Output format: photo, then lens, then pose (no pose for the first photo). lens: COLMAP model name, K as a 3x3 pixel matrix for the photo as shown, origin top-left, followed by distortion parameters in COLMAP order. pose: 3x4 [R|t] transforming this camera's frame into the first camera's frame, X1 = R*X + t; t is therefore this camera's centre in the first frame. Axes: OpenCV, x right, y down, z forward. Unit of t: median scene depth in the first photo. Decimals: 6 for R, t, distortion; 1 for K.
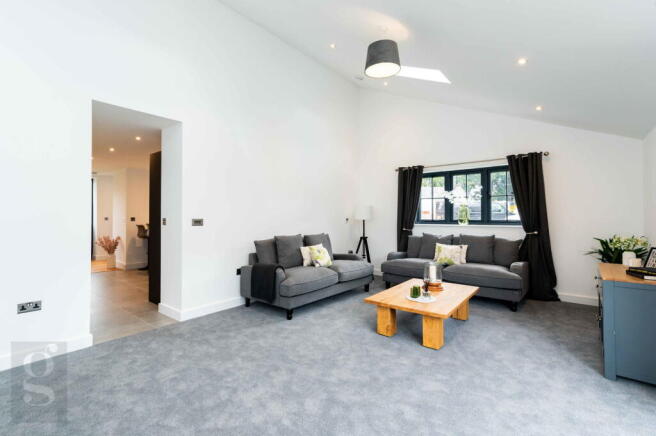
lens RADIAL K [[299.0, 0, 321.2], [0, 299.0, 219.0], [0, 0, 1]] dist [0.003636, 0.000464]
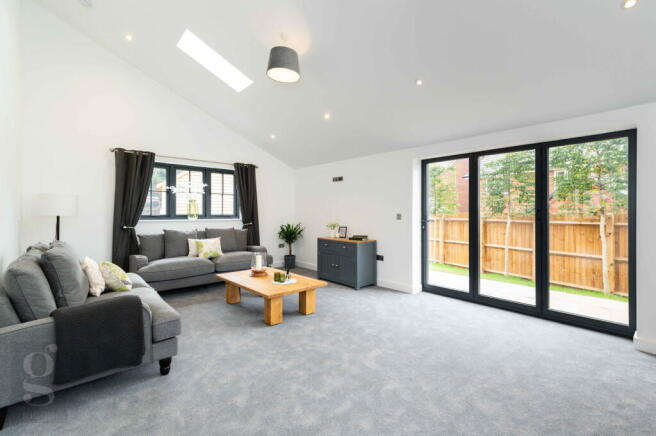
lens RADIAL K [[299.0, 0, 325.8], [0, 299.0, 206.6], [0, 0, 1]] dist [0.003636, 0.000464]
pose [[0.138347, 0.017838, 0.990223, -0.541139], [0.003820, 0.999821, -0.018545, -0.003931], [-0.990376, 0.006348, 0.138254, 0.447922]]
